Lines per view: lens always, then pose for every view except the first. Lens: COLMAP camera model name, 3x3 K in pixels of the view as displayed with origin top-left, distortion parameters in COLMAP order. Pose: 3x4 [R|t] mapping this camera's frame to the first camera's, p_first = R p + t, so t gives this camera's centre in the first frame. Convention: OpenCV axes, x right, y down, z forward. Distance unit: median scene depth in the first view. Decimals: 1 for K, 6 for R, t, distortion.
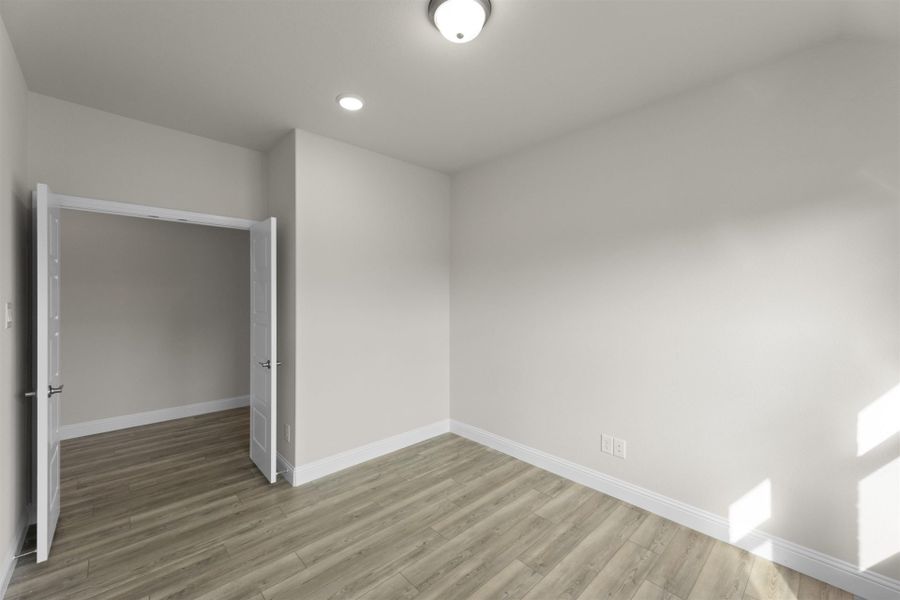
lens RADIAL K [[337.1, 0, 450.0], [0, 337.1, 300.0], [0, 0, 1]] dist [0.000151, 0.000078]
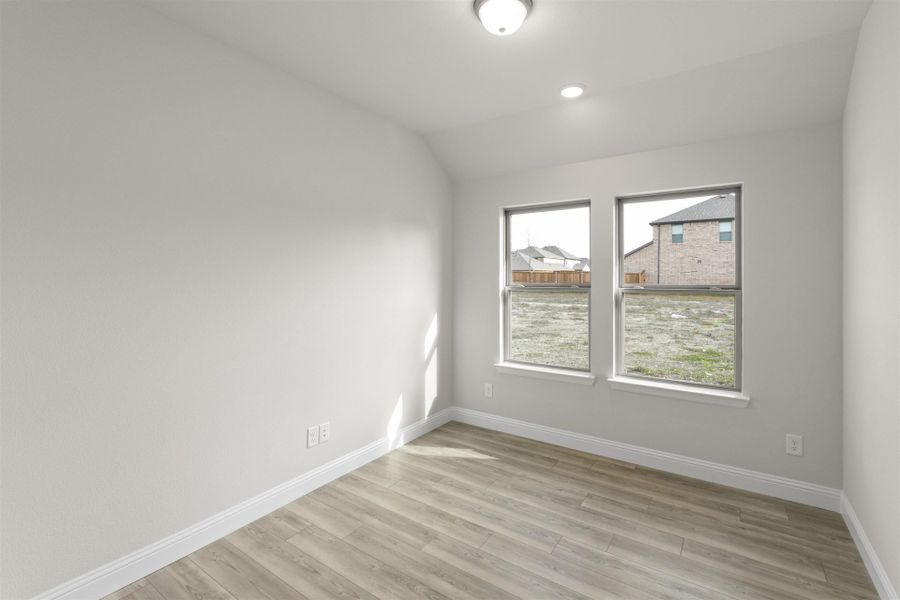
lens RADIAL K [[434.8, 0, 450.2], [0, 434.8, 273.3], [0, 0, 1]] dist [-0.001103, -0.000174]
pose [[-0.218119, 0.001850, 0.975920, -0.955383], [0.000559, 0.999998, -0.001771, -0.020942], [-0.975922, 0.000160, -0.218120, 1.092861]]
